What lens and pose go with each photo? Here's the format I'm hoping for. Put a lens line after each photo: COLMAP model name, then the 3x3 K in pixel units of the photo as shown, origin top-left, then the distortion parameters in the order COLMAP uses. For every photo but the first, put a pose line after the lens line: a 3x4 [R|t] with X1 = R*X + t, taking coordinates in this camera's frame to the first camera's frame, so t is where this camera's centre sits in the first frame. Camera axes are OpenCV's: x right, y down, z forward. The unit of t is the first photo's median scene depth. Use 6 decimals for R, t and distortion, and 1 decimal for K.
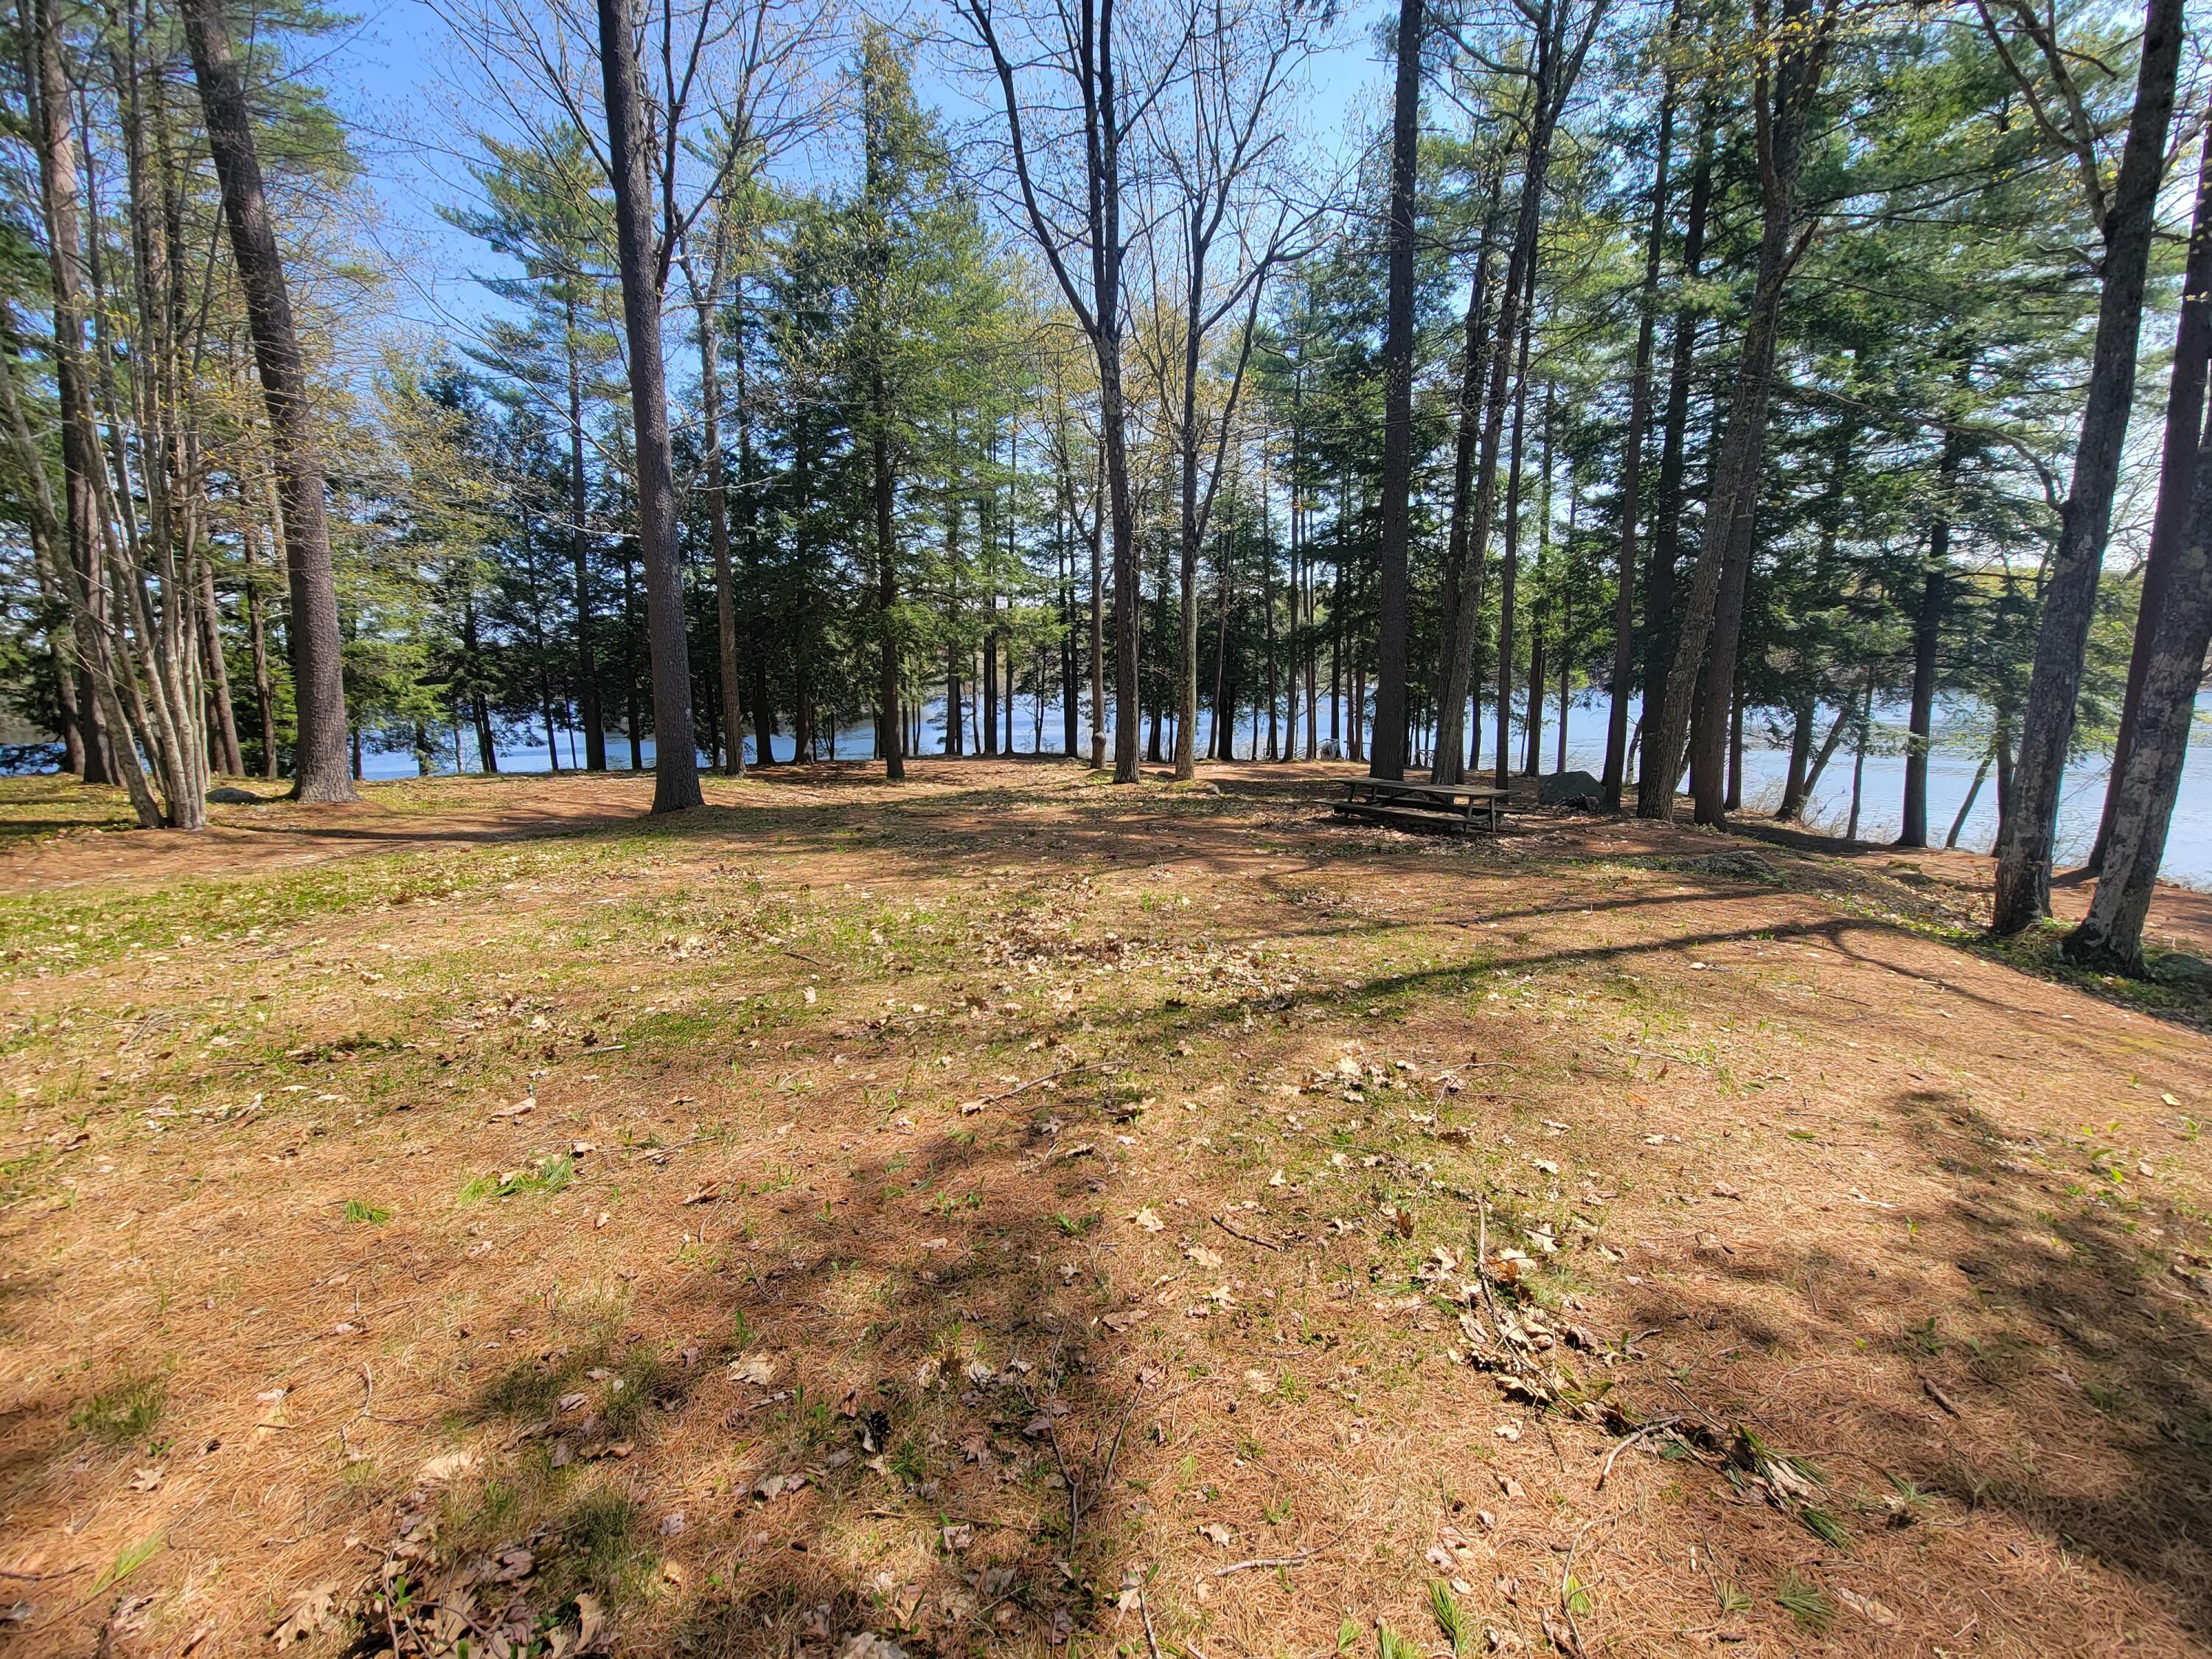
lens RADIAL K [[915.5, 0, 1126.4], [0, 915.5, 823.0], [0, 0, 1]] dist [-0.000929, -0.000473]
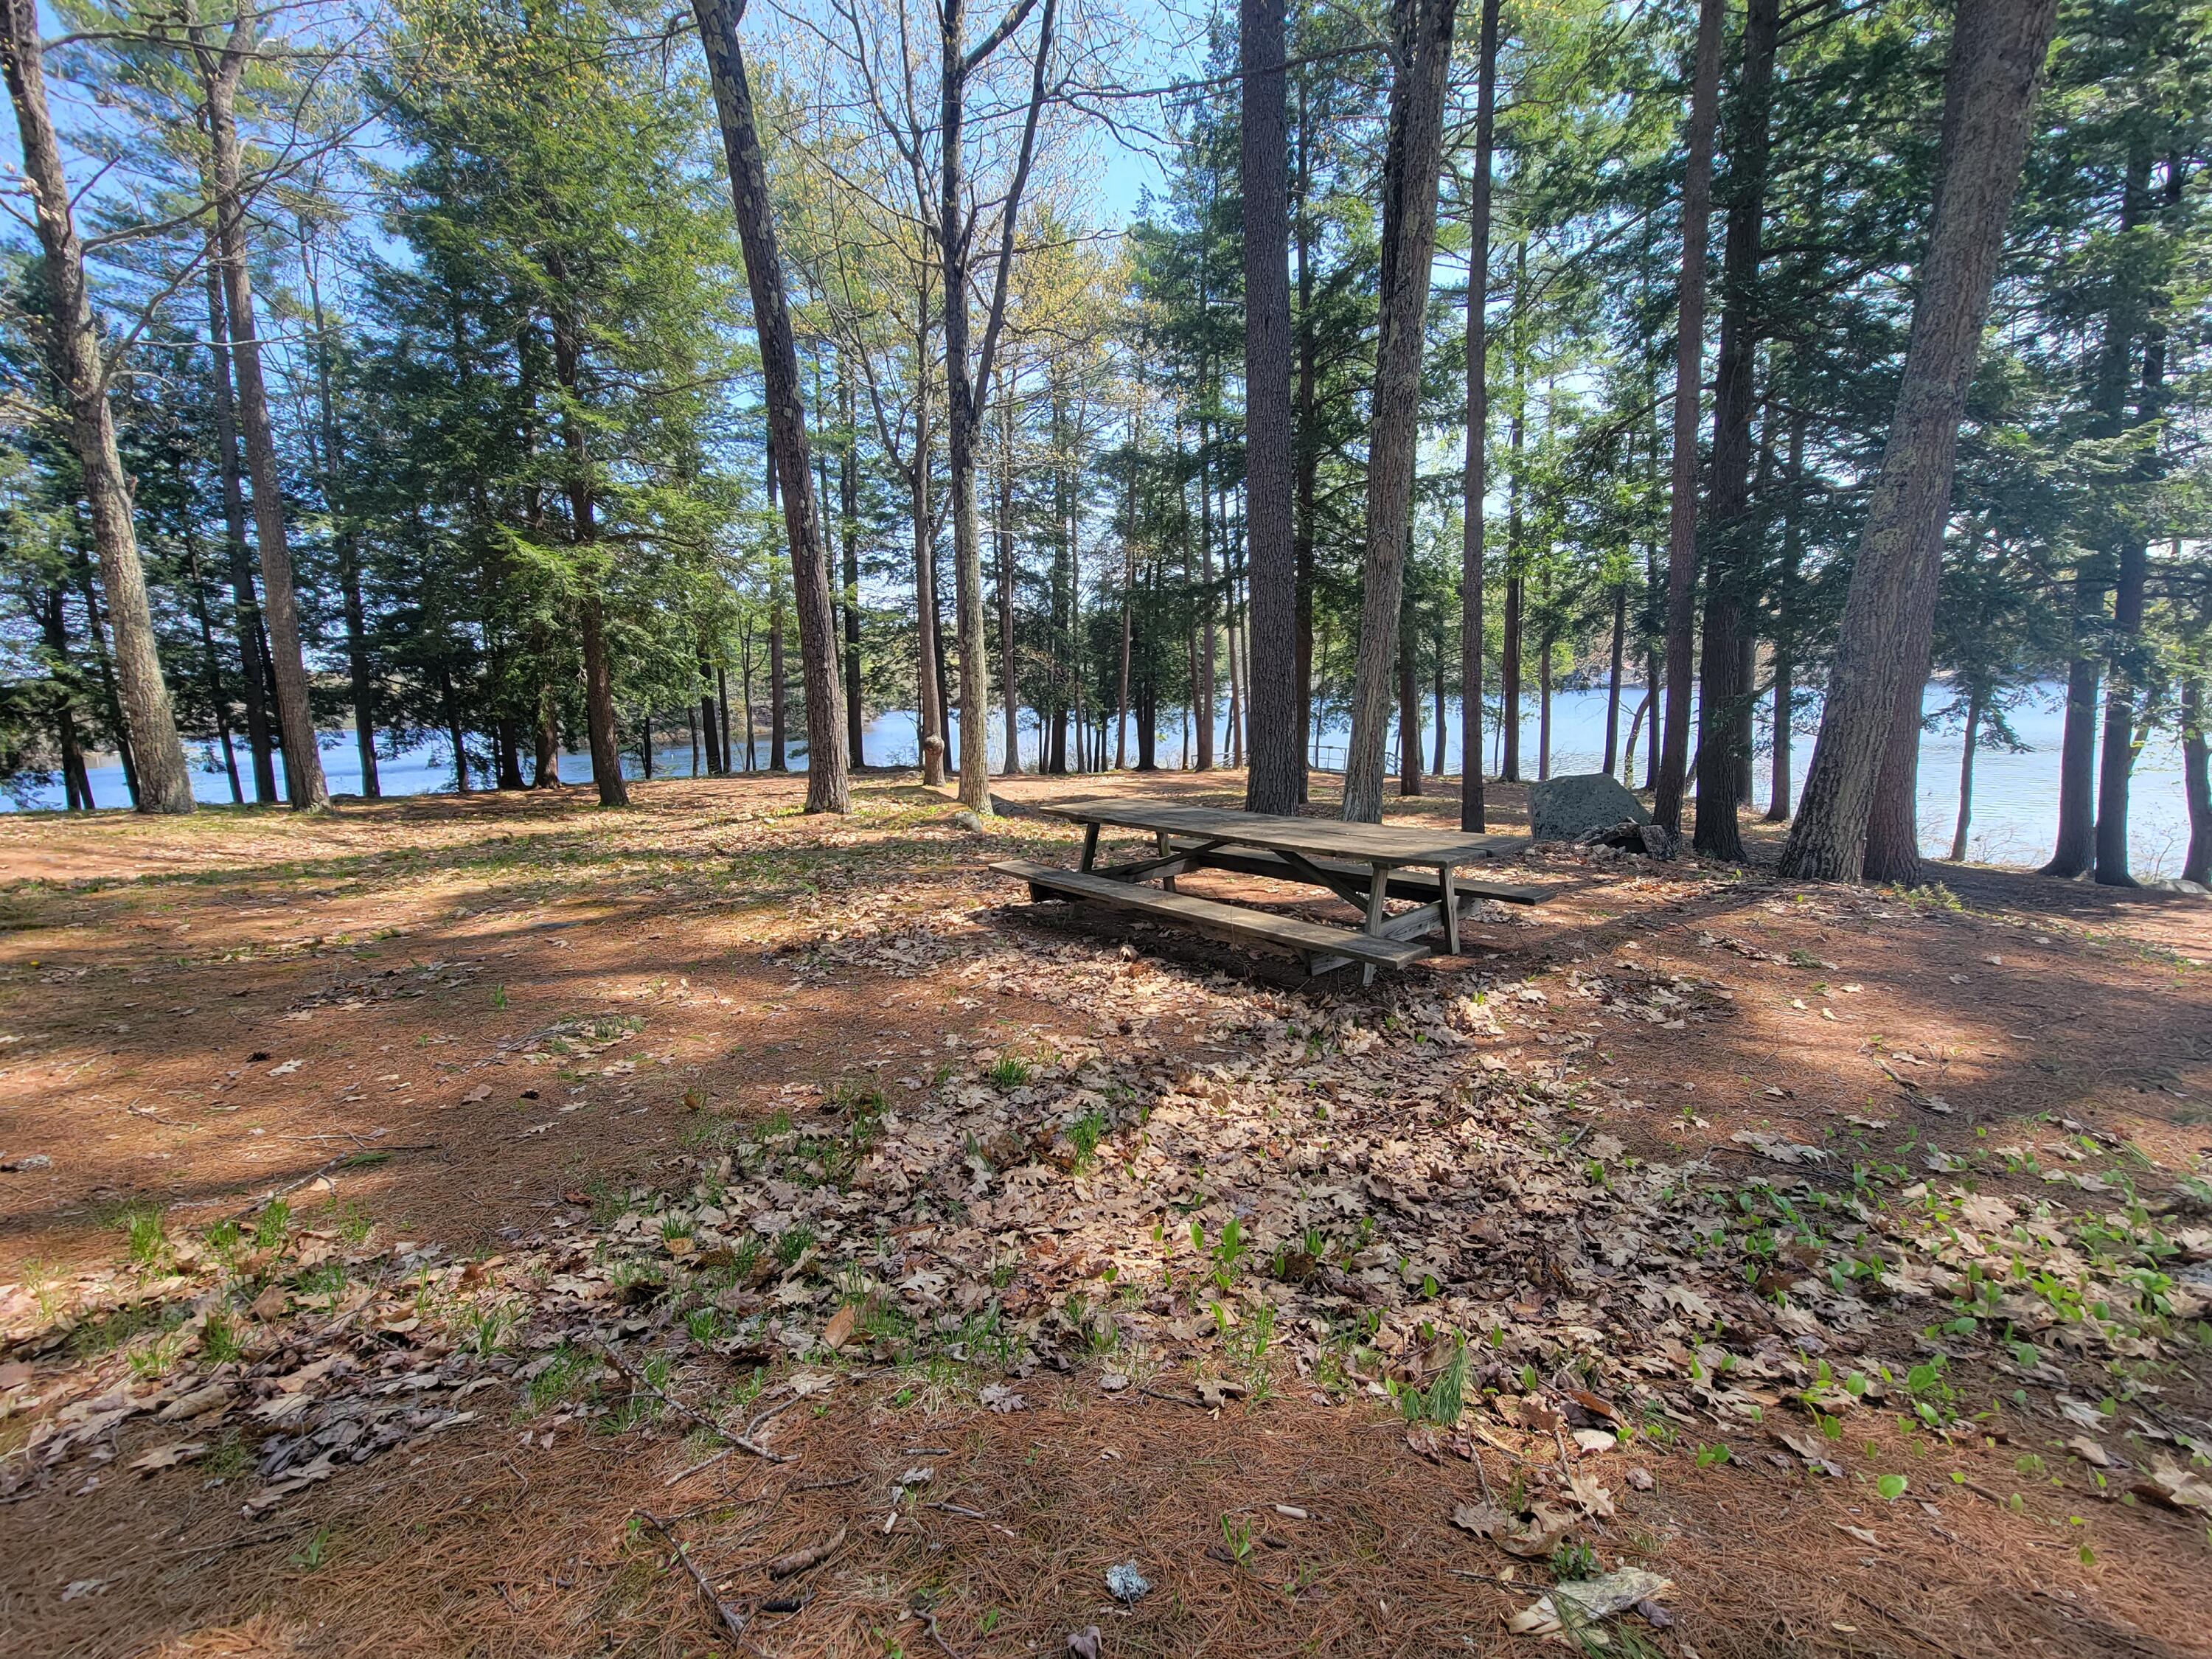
lens RADIAL K [[915.5, 0, 1126.4], [0, 915.5, 823.0], [0, 0, 1]] dist [-0.000929, -0.000473]
pose [[0.999368, -0.024407, 0.025844, 0.102244], [0.024765, 0.999600, -0.013637, -0.013932], [-0.025501, 0.014268, 0.999573, 0.247823]]
